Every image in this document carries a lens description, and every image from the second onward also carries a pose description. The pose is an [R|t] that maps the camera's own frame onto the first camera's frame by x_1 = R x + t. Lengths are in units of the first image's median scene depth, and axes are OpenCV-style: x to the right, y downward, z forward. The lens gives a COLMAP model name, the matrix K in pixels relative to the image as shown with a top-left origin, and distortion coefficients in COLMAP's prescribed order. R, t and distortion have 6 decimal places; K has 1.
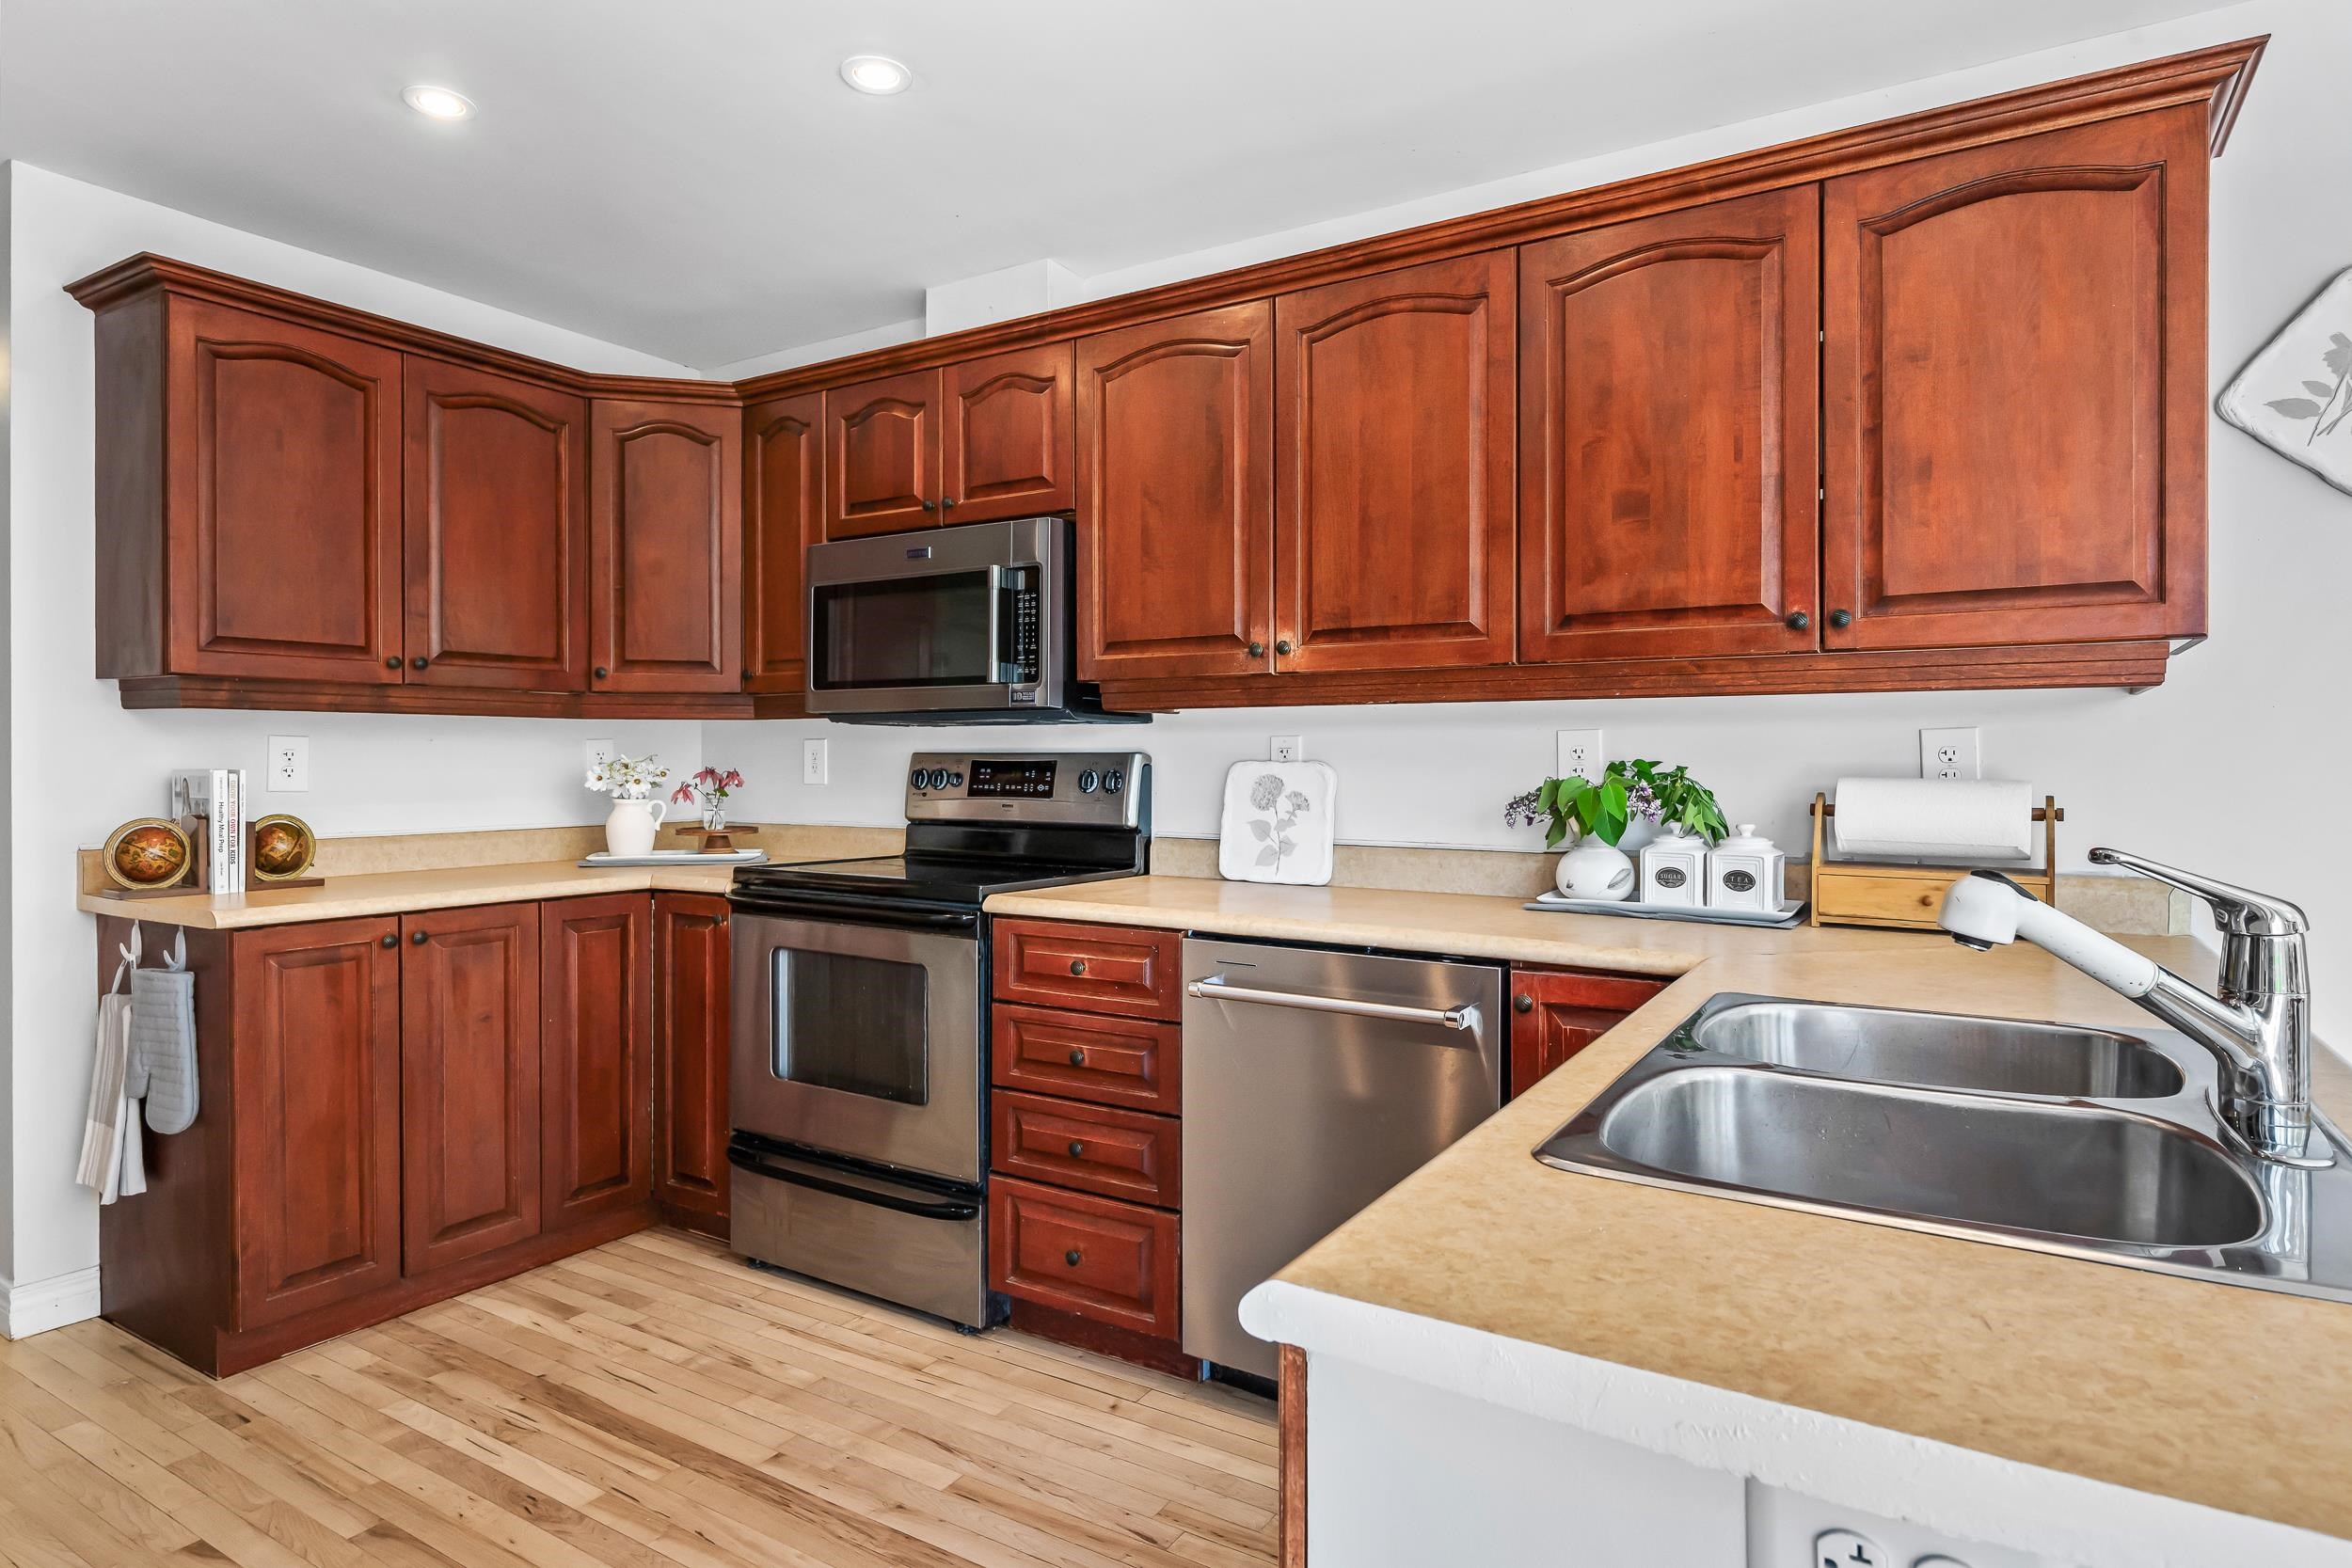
lens RADIAL K [[1317.7, 0, 1173.4], [0, 1317.7, 777.8], [0, 0, 1]] dist [0.020660, -0.001580]
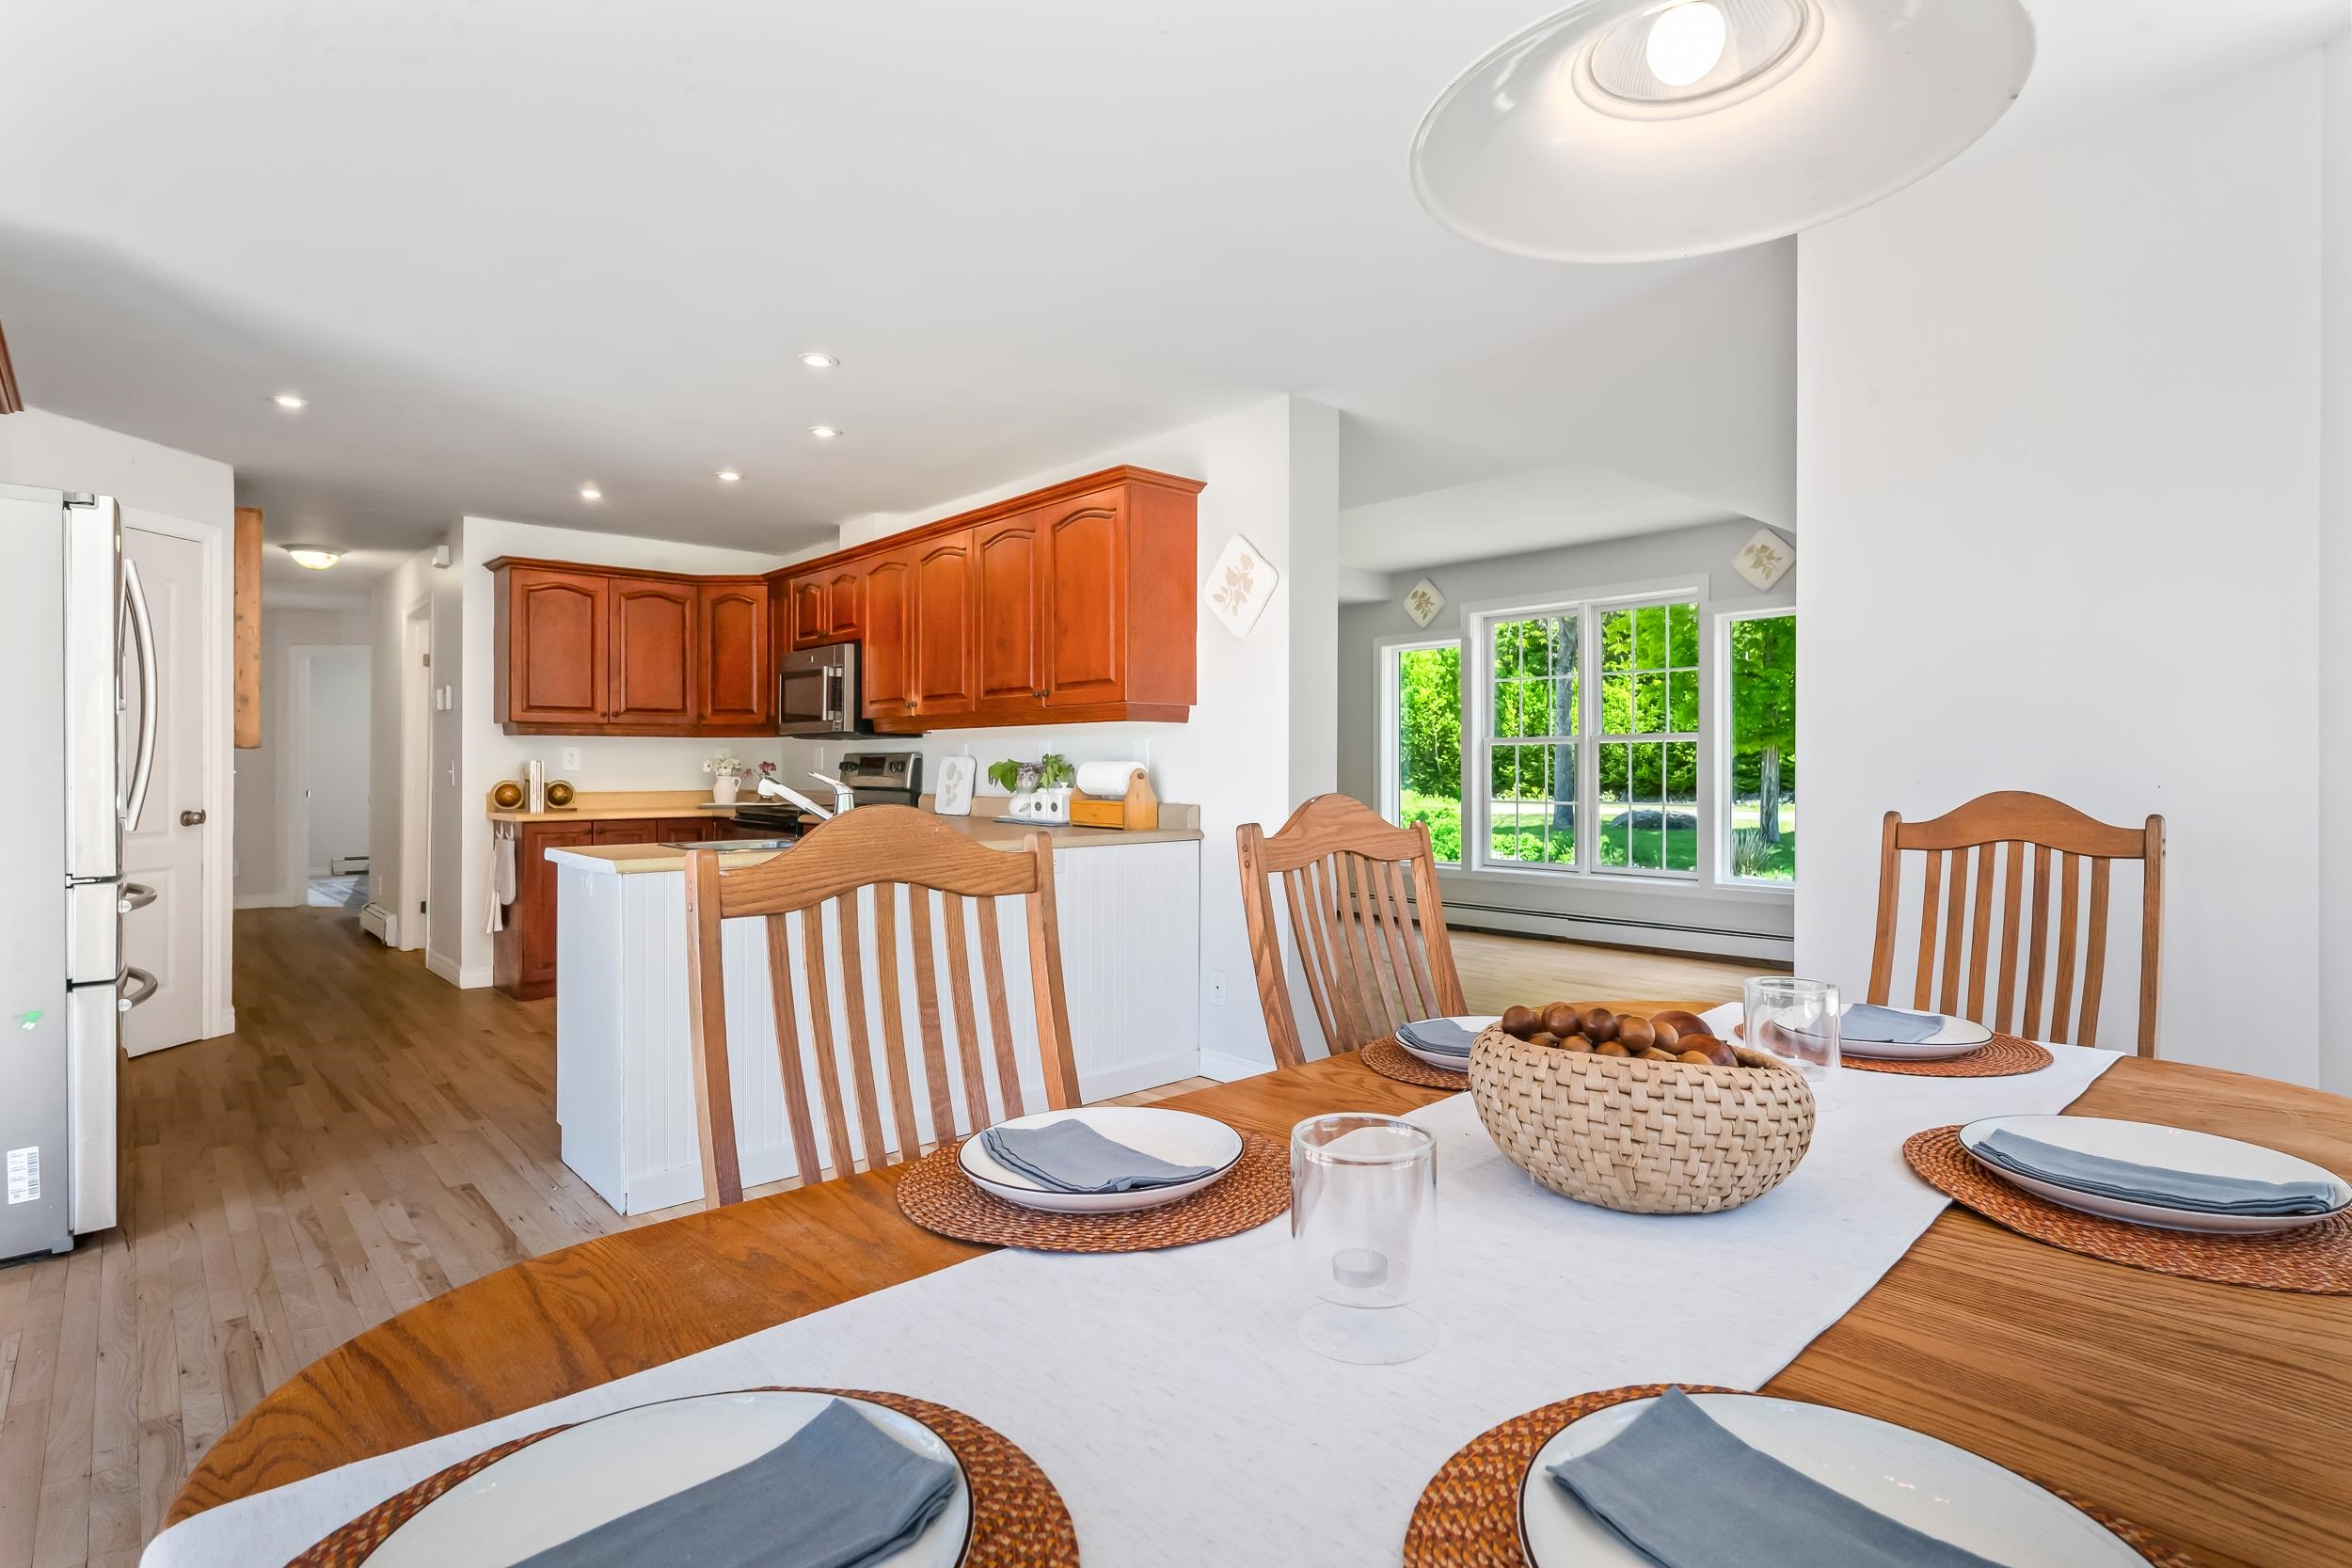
lens RADIAL K [[1185.1, 0, 1194.9], [0, 1185.1, 778.5], [0, 0, 1]] dist [-0.003241, -0.000254]
pose [[0.963992, 0.002772, -0.265917, 0.963500], [-0.004404, 0.999975, -0.005541, 0.031815], [0.265895, 0.006513, 0.963980, -0.711857]]
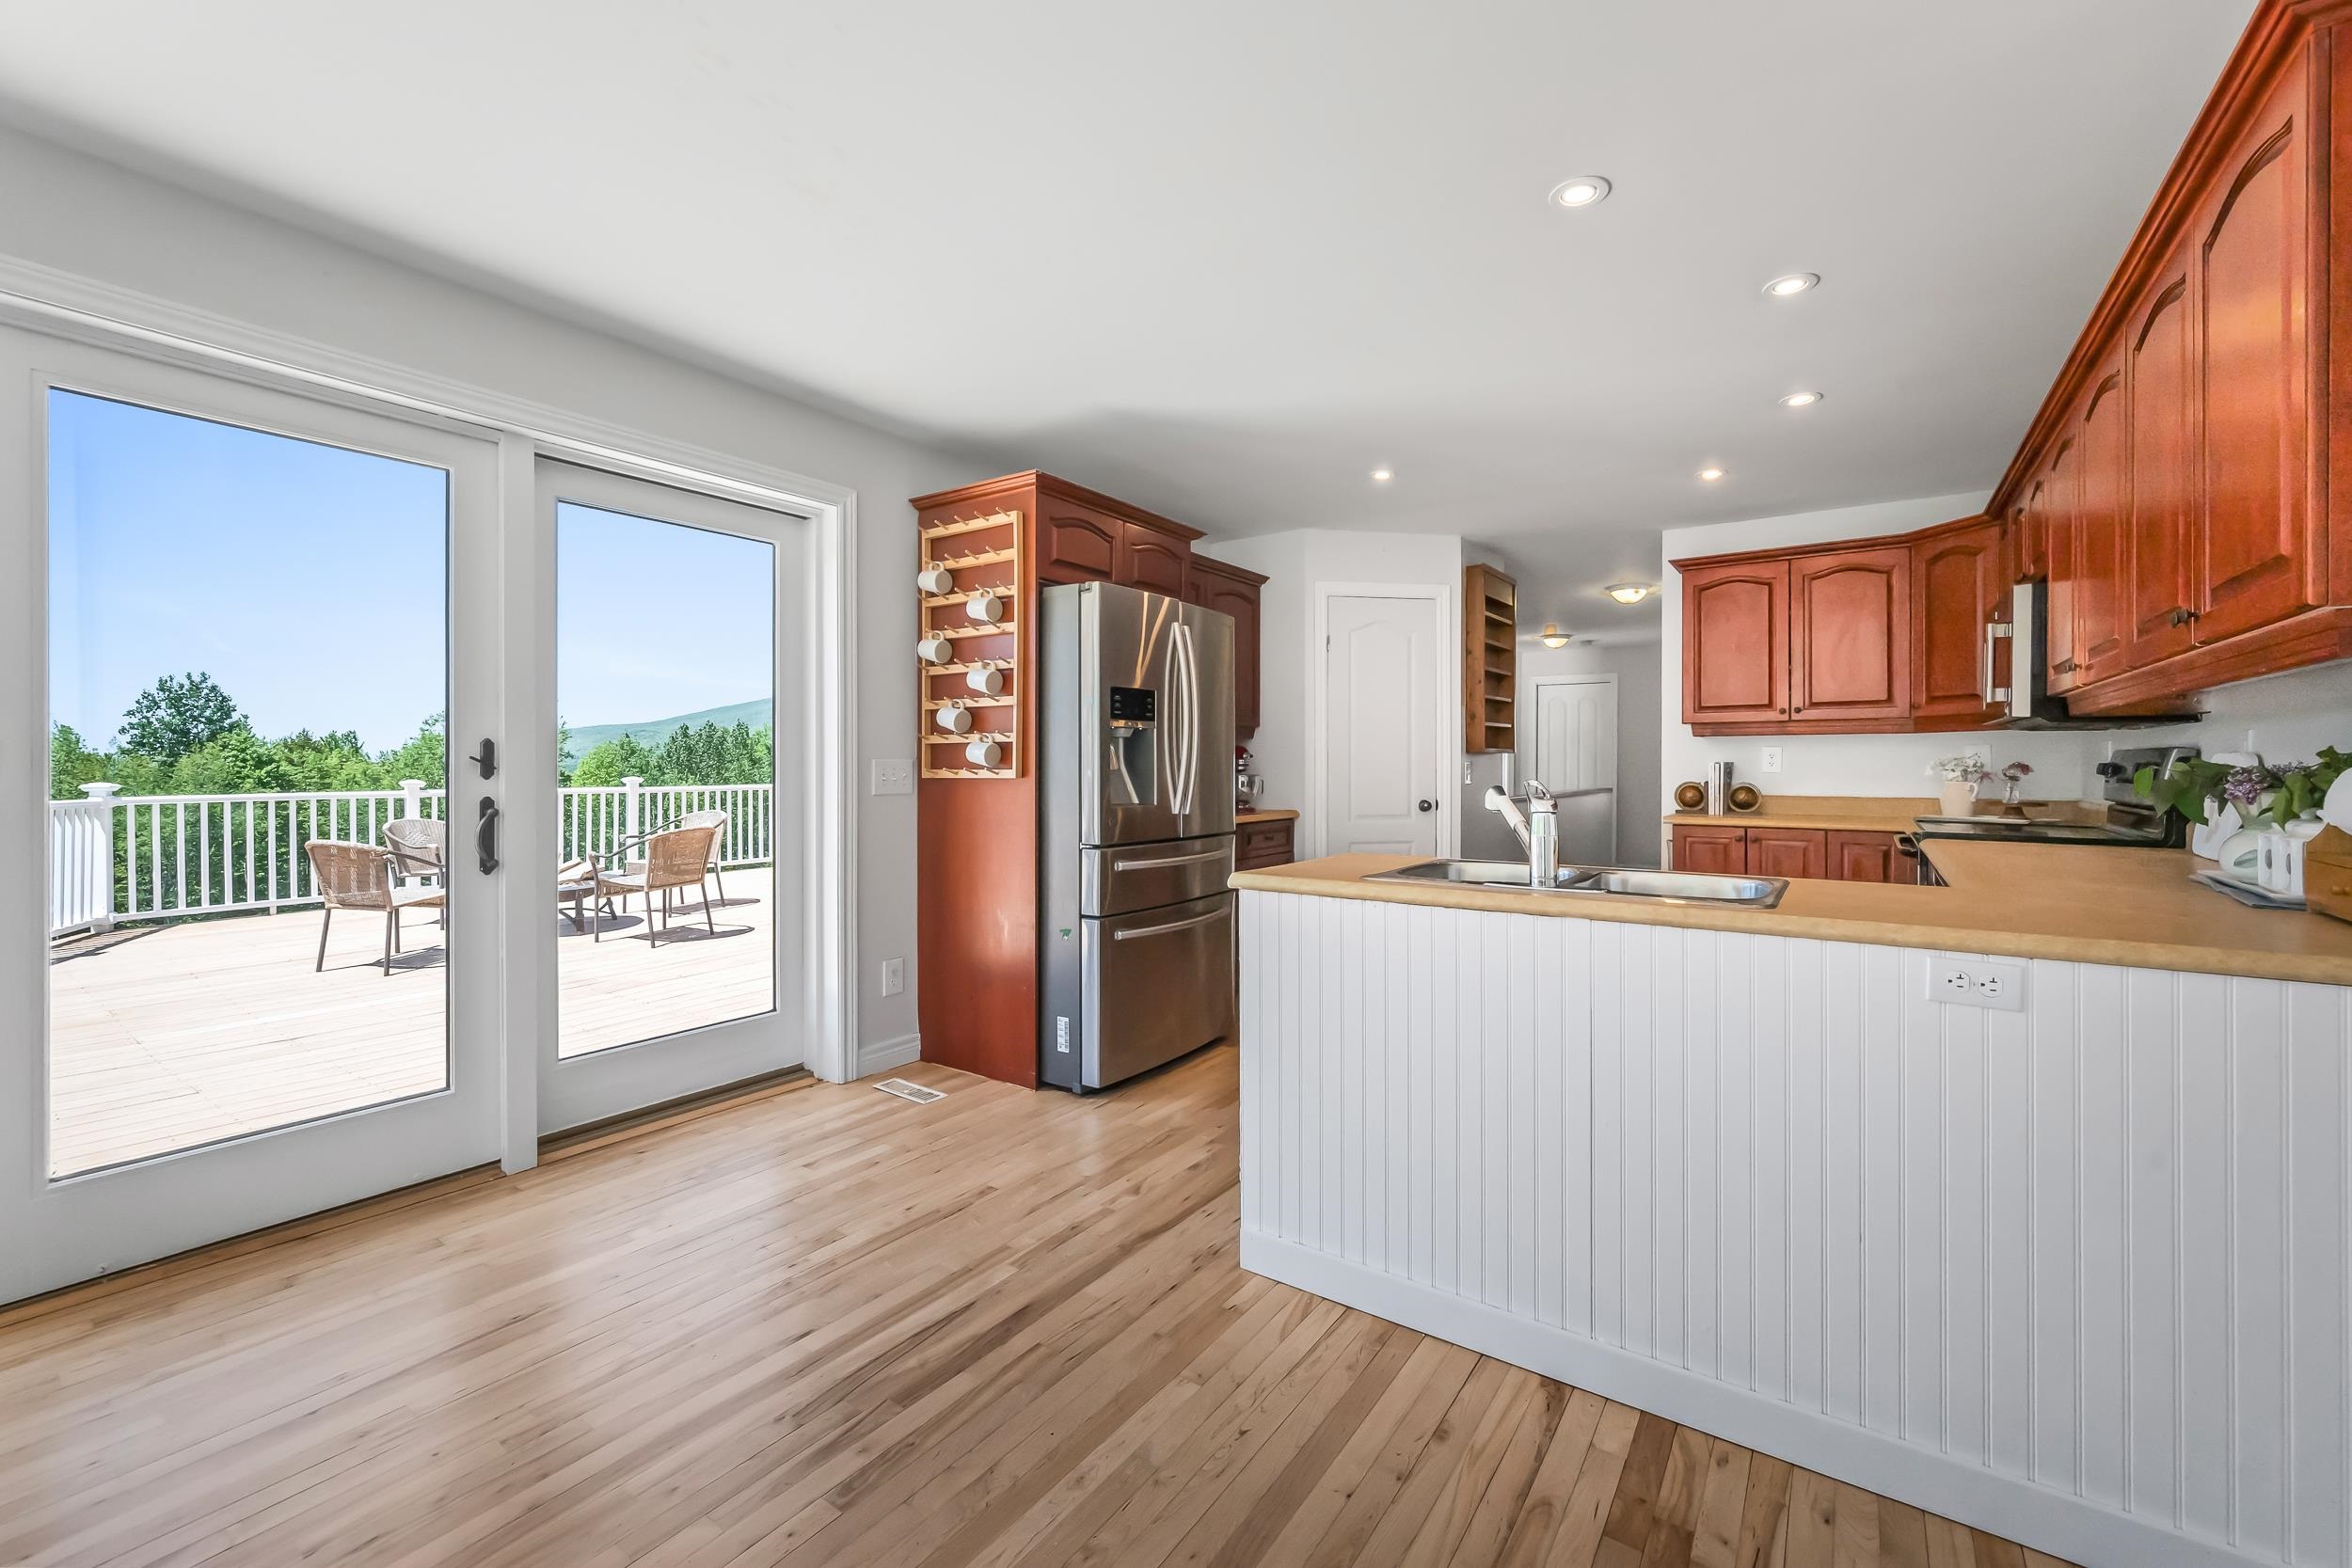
lens RADIAL K [[941.7, 0, 1194.6], [0, 941.7, 765.7], [0, 0, 1]] dist [-0.001900, 0.000407]
pose [[-0.047288, 0.001673, -0.998880, 0.958103], [-0.017171, 0.999849, 0.002488, 0.012040], [0.998734, 0.017269, -0.047253, 0.159060]]
